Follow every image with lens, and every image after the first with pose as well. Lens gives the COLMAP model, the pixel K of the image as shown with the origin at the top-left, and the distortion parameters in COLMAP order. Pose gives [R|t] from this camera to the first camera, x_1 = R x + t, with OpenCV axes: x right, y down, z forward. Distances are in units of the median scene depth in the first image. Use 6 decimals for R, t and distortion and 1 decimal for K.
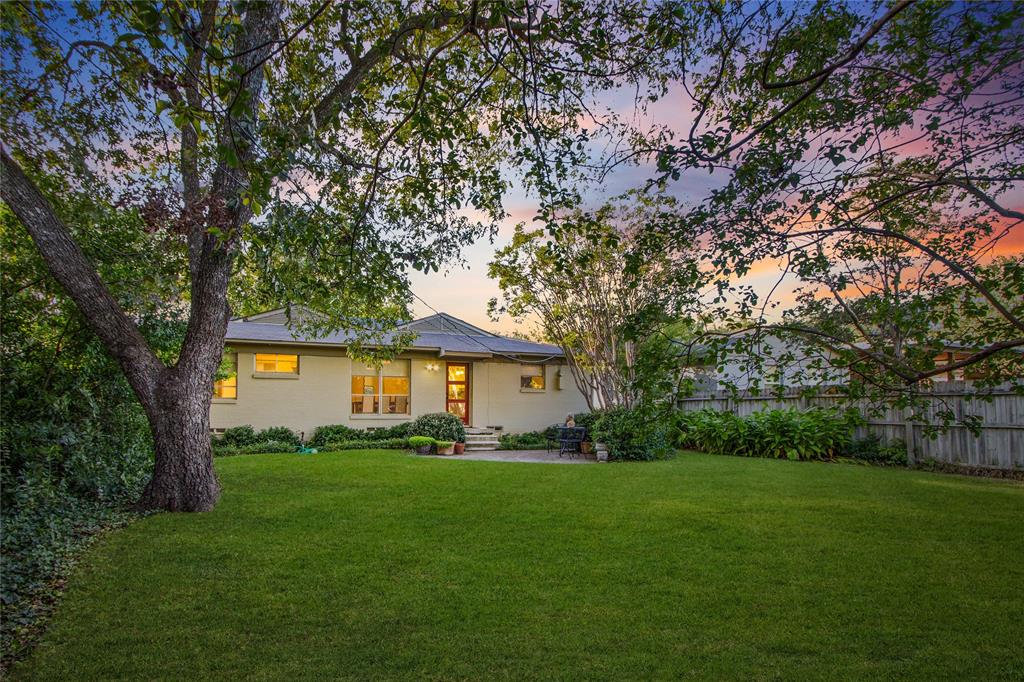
lens RADIAL K [[496.6, 0, 513.9], [0, 496.6, 342.3], [0, 0, 1]] dist [0.006229, -0.000378]
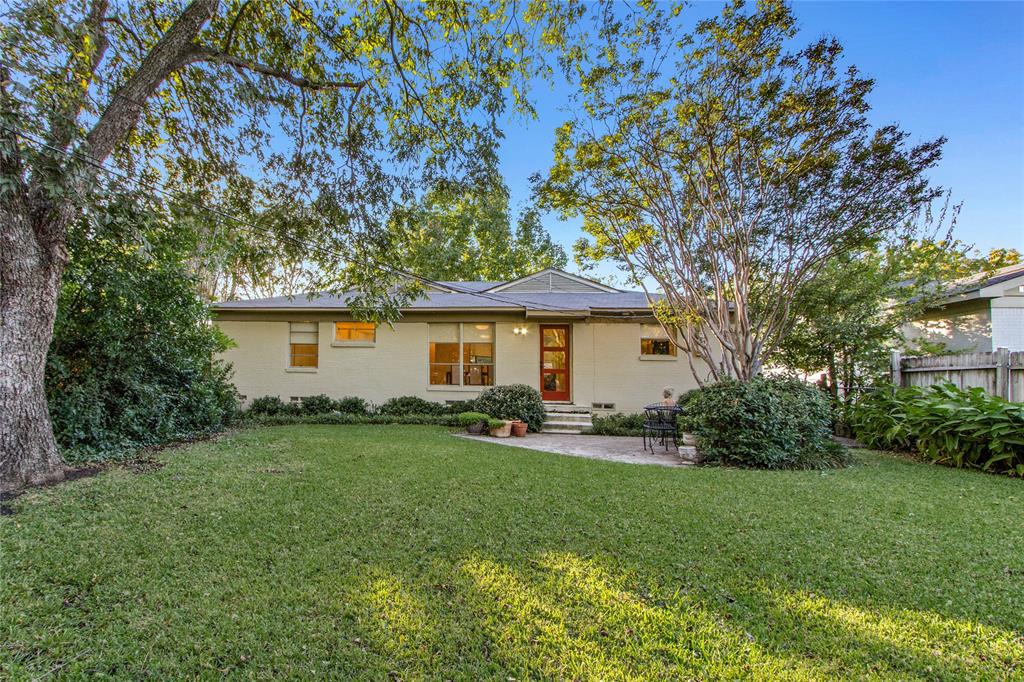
lens RADIAL K [[496.6, 0, 510.3], [0, 496.6, 339.3], [0, 0, 1]] dist [0.006229, -0.000378]
pose [[0.886131, -0.028874, -0.462534, 0.216353], [0.047495, 0.998460, 0.028664, 0.041970], [0.460994, -0.047368, 0.886138, 0.266174]]
